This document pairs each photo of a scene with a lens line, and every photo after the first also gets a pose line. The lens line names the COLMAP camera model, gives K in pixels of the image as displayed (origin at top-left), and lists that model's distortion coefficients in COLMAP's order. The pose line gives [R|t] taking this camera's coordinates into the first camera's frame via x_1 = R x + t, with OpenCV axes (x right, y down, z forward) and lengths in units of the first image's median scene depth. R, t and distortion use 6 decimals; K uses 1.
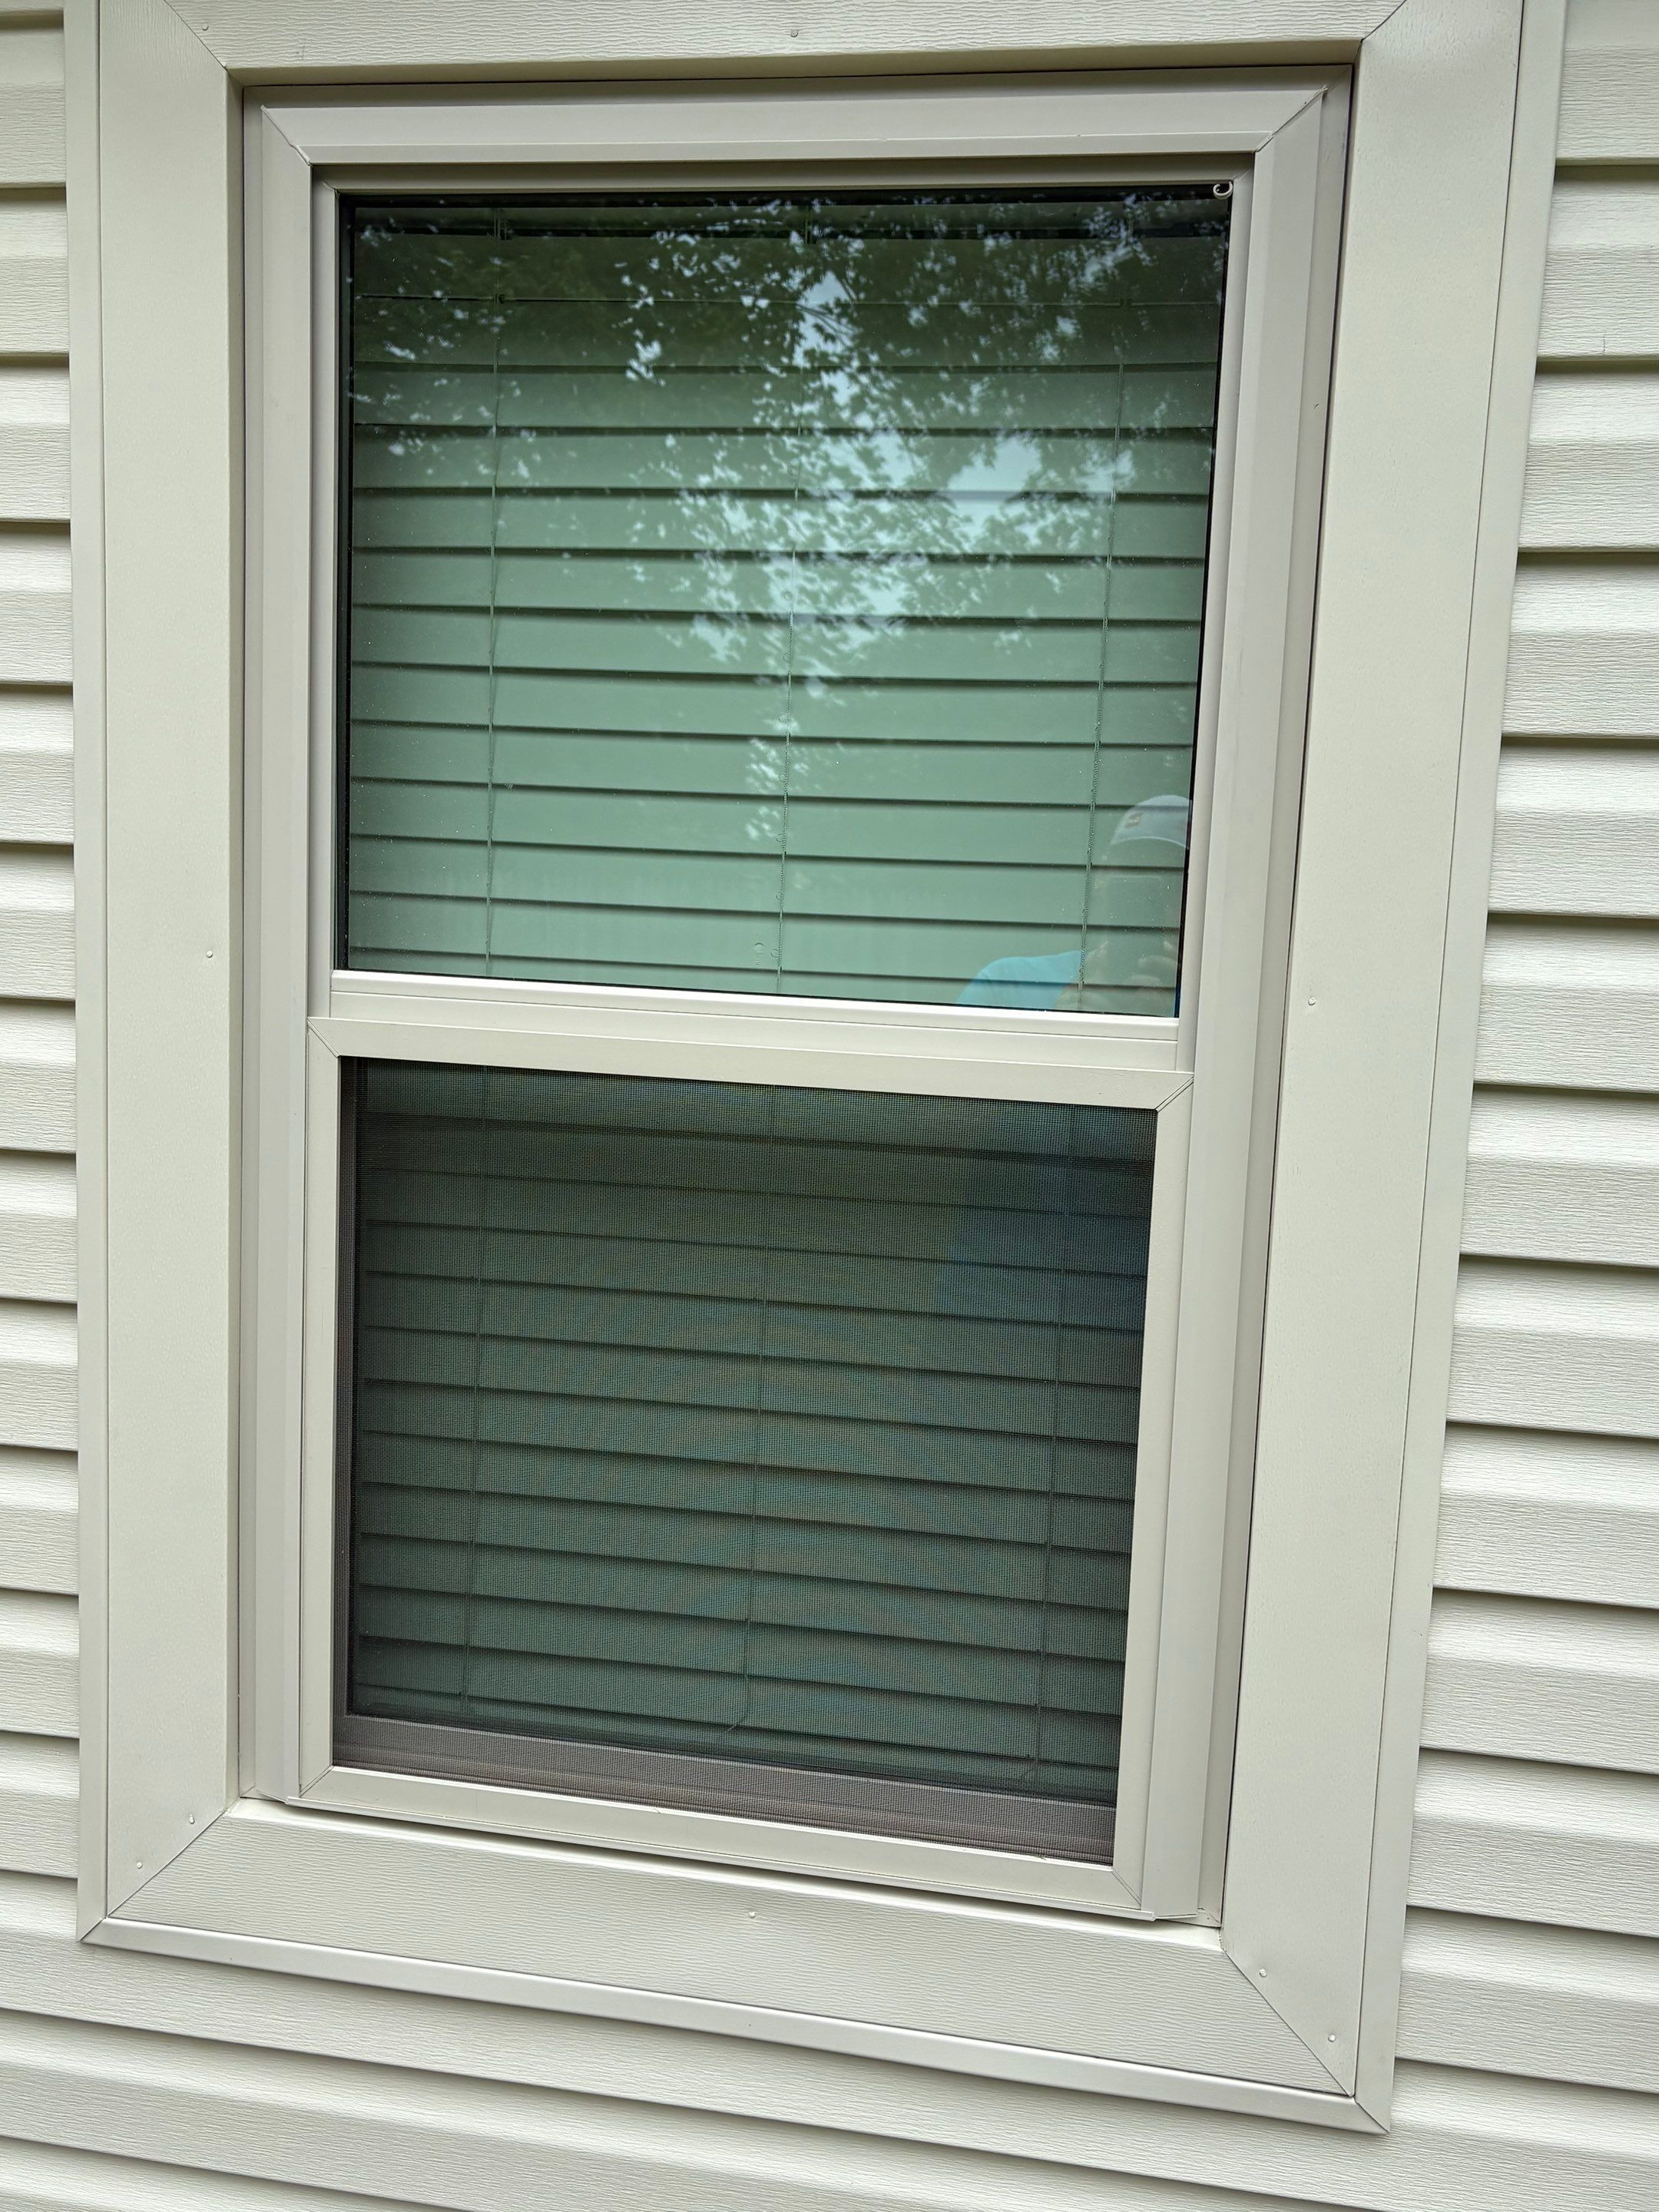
lens RADIAL K [[1637.4, 0, 829.5], [0, 1637.4, 1106.0], [0, 0, 1]] dist [0.071655, 0.005111]
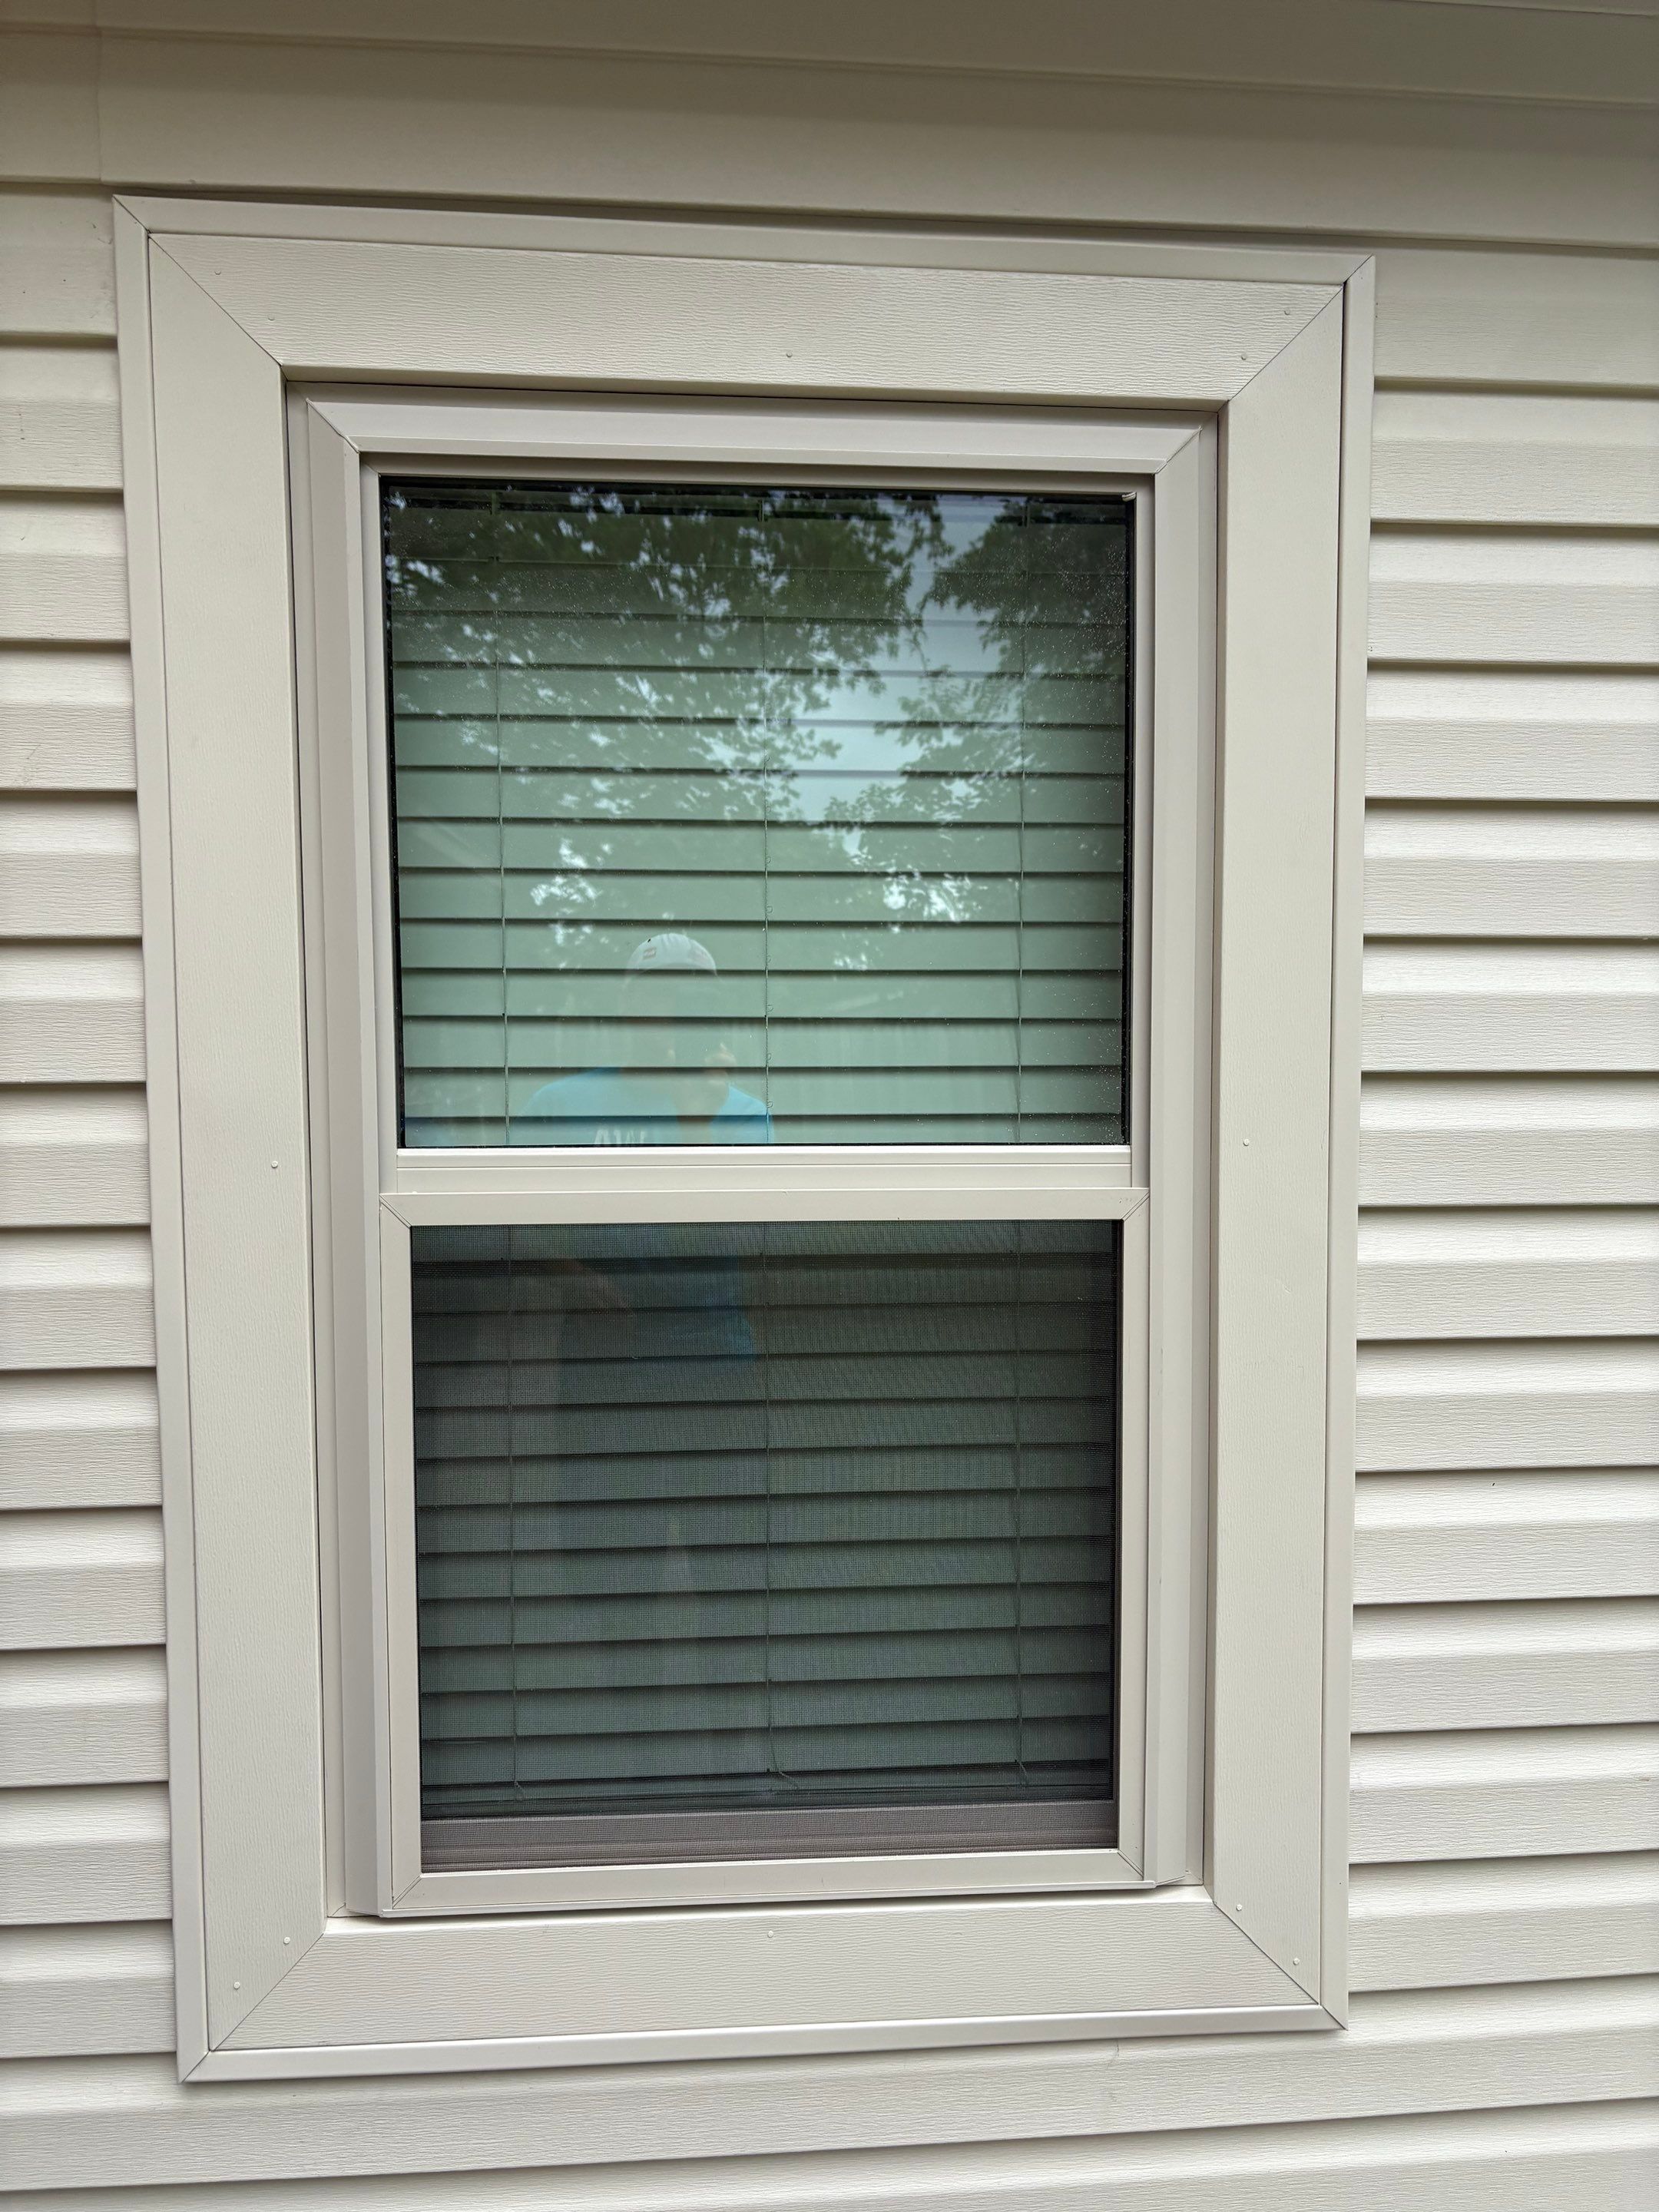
lens RADIAL K [[1505.4, 0, 821.3], [0, 1505.4, 1121.0], [0, 0, 1]] dist [0.065129, 0.000938]
pose [[0.976612, -0.063118, 0.205534, -0.235629], [0.069649, 0.997266, -0.024691, -0.056213], [-0.203413, 0.038429, 0.978338, -0.061285]]
